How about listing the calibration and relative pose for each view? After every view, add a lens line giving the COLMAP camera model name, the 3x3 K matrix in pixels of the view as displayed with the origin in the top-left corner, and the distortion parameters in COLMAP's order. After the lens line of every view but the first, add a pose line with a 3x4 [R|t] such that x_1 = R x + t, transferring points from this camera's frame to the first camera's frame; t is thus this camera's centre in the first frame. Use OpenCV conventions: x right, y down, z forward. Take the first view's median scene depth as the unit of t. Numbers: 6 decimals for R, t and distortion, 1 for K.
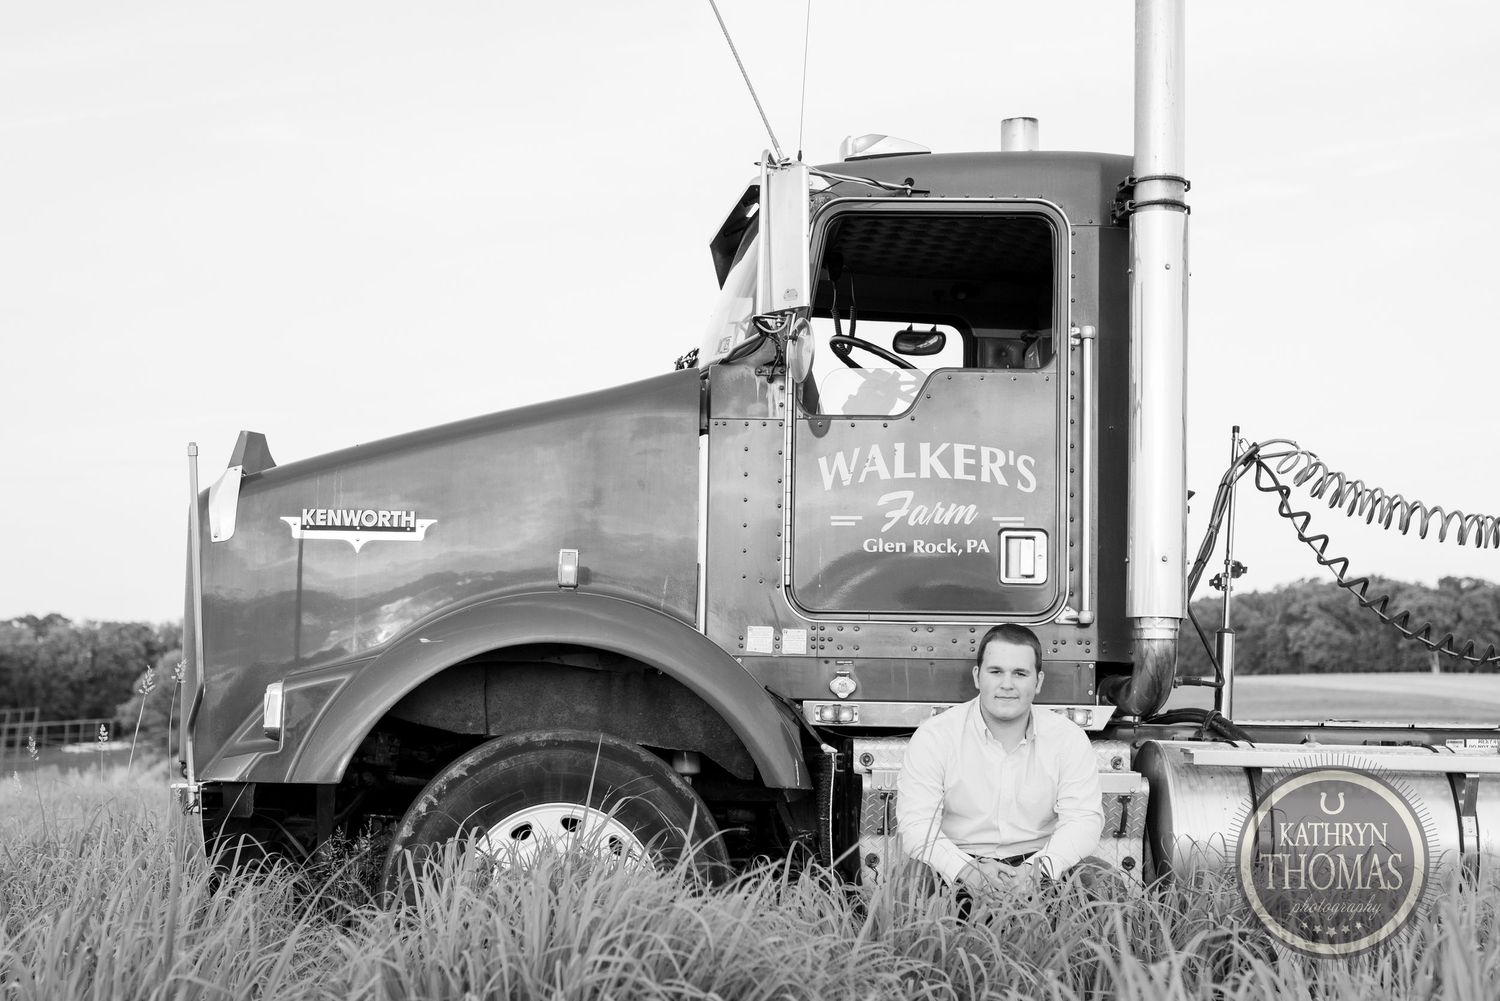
lens RADIAL K [[2362.2, 0, 751.7], [0, 2362.2, 527.8], [0, 0, 1]] dist [-0.060867, -0.050117]
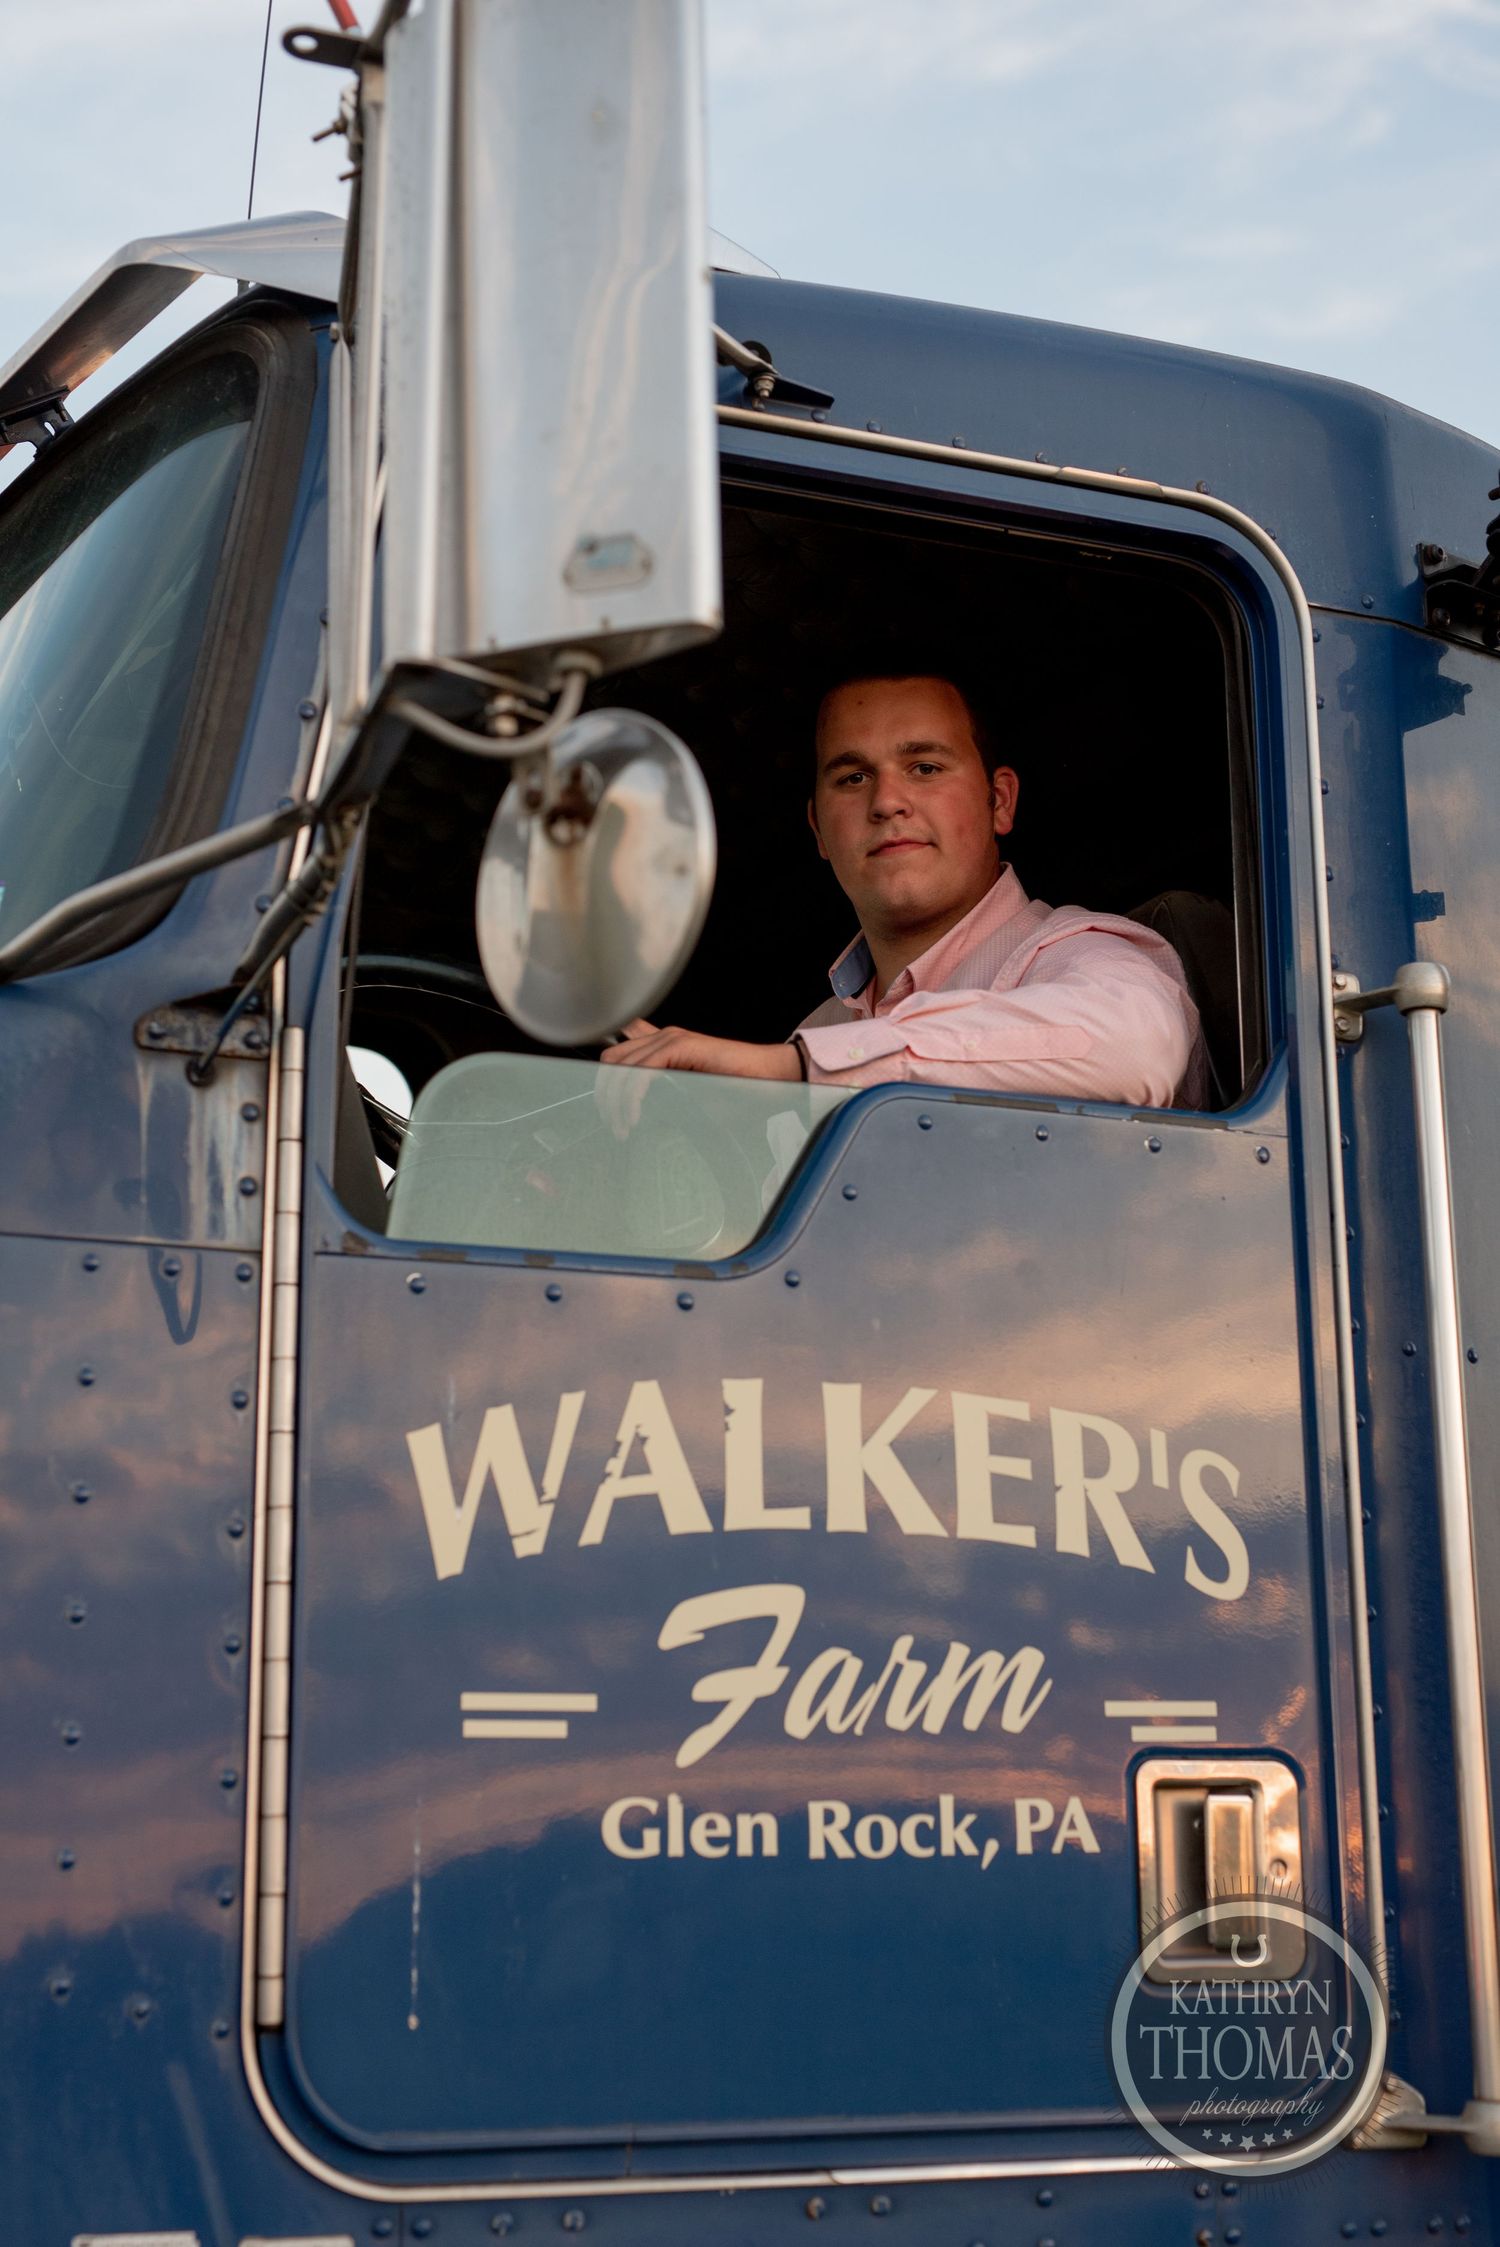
lens RADIAL K [[3127.6, 0, 750.0], [0, 3127.6, 1123.5], [0, 0, 1]] dist [-0.004110, 0.058195]
pose [[0.906372, 0.076907, 0.415421, -0.068732], [-0.020549, 0.990153, -0.138473, -0.018060], [-0.421980, 0.116972, 0.899028, 0.719120]]
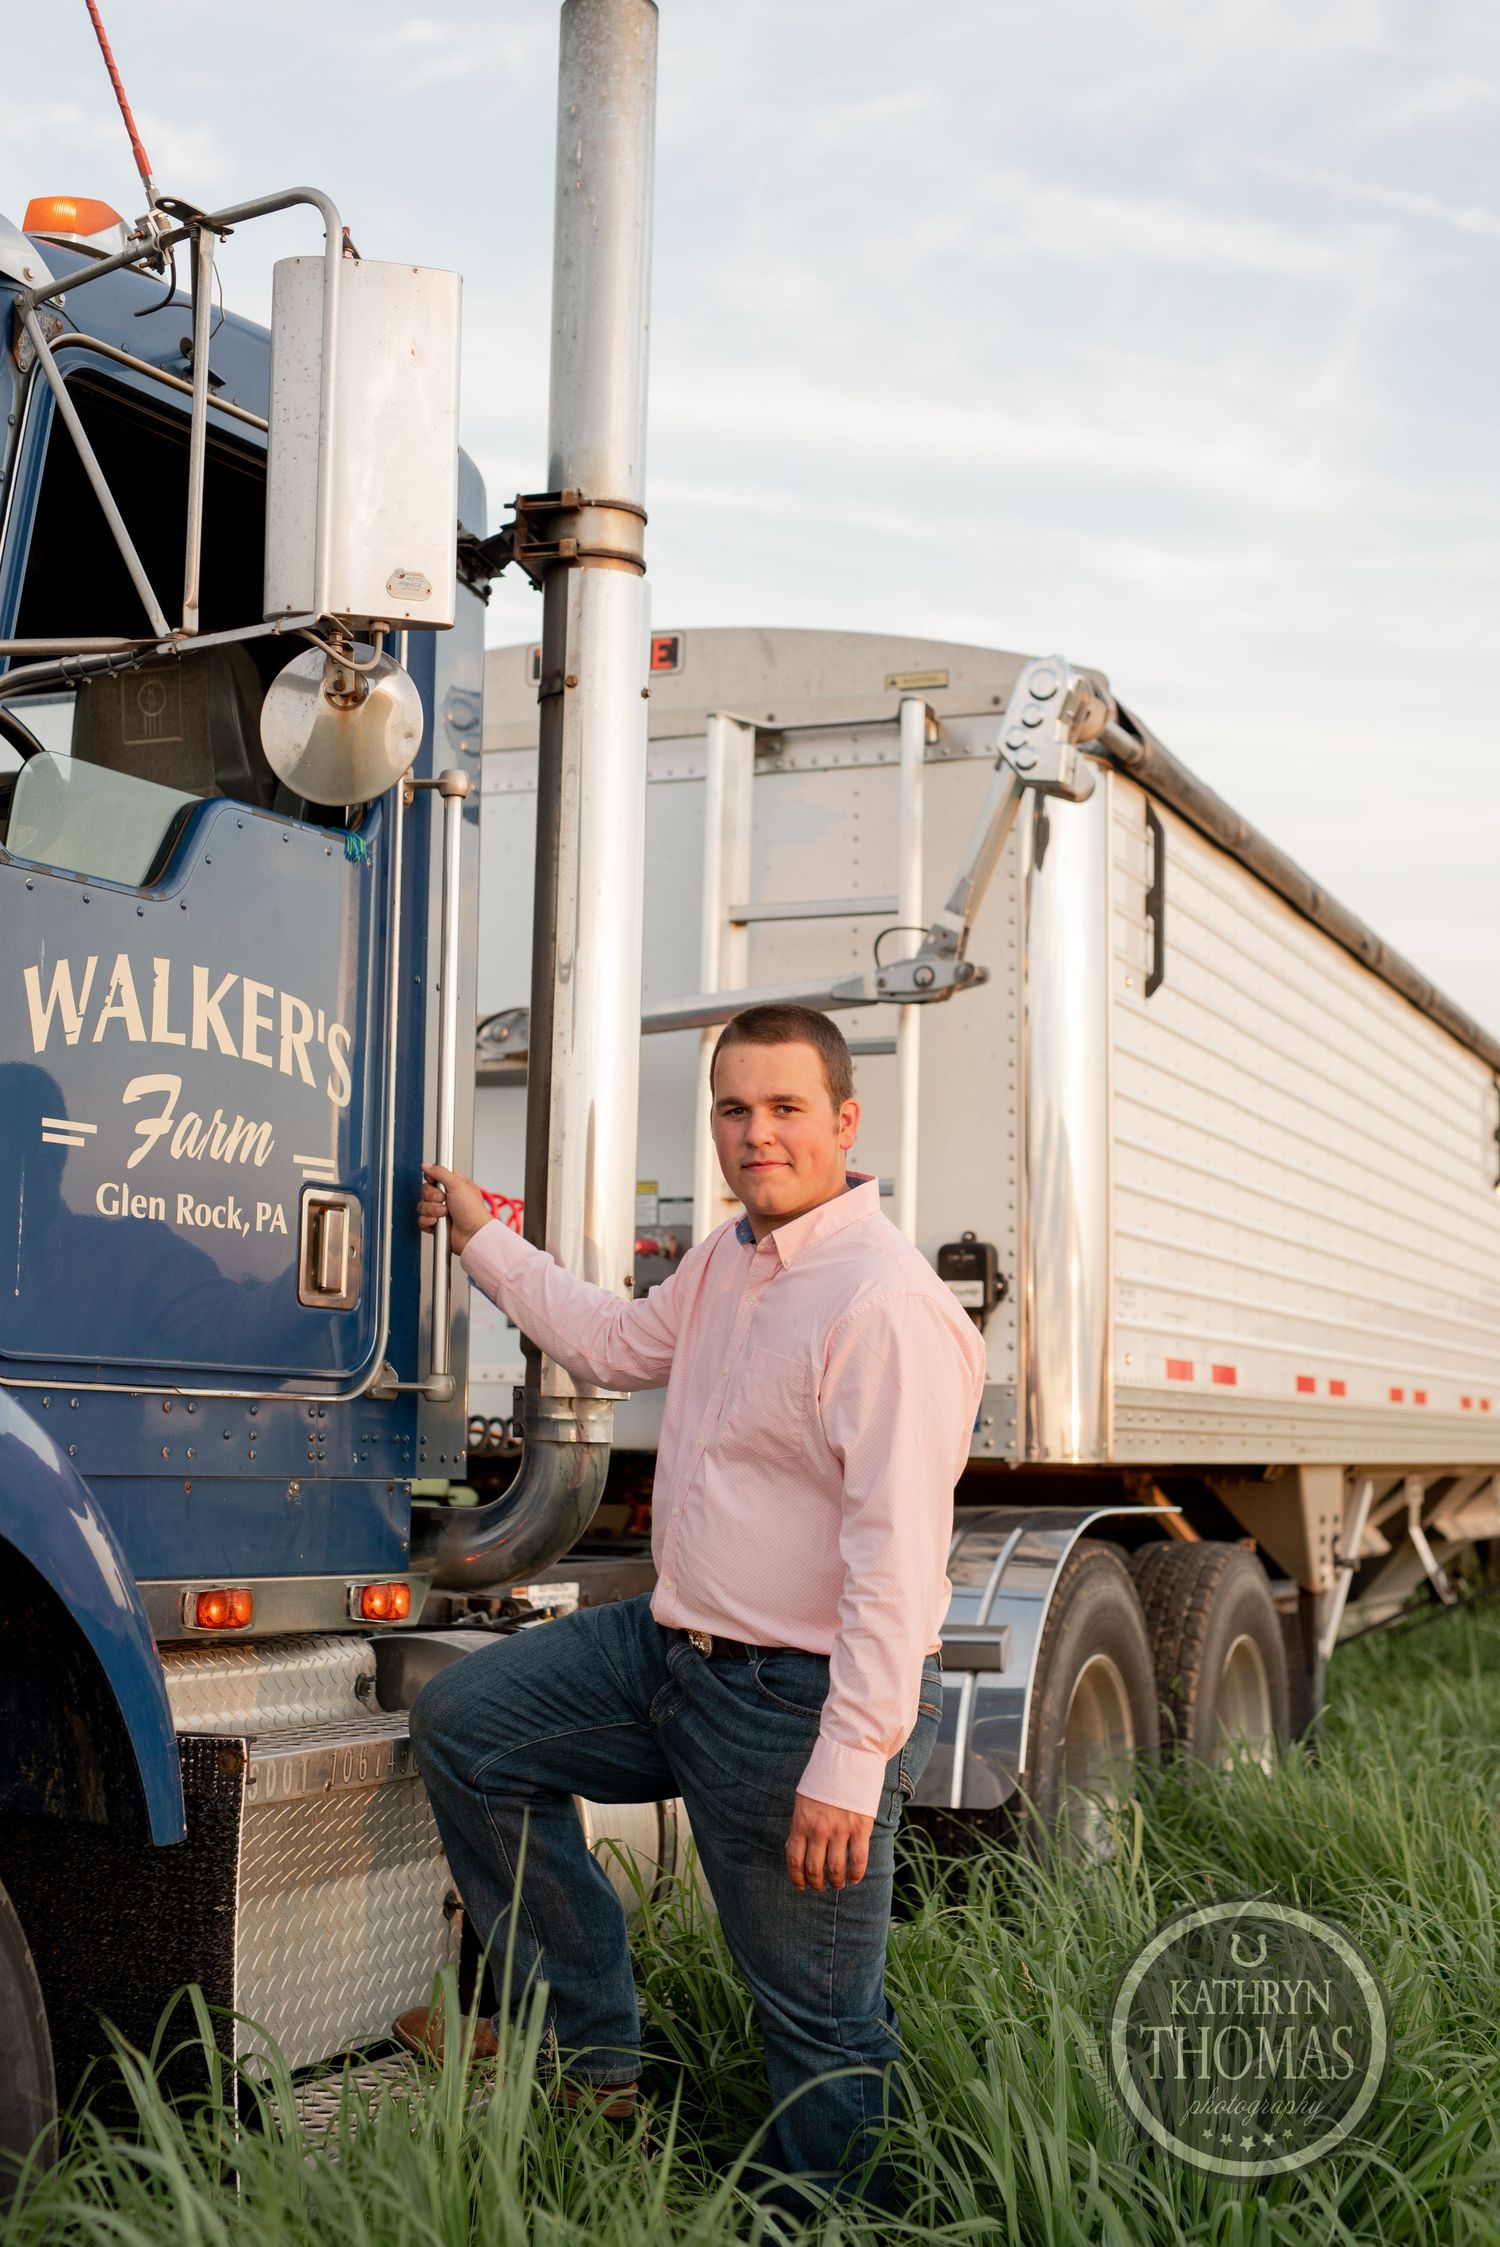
lens RADIAL K [[3127.6, 0, 750.0], [0, 3127.6, 1123.5], [0, 0, 1]] dist [-0.004110, 0.058195]
pose [[0.446700, 0.088994, 0.890247, -0.383335], [-0.104246, 0.993440, -0.047003, 0.008323], [-0.888590, -0.071809, 0.453047, 0.657012]]
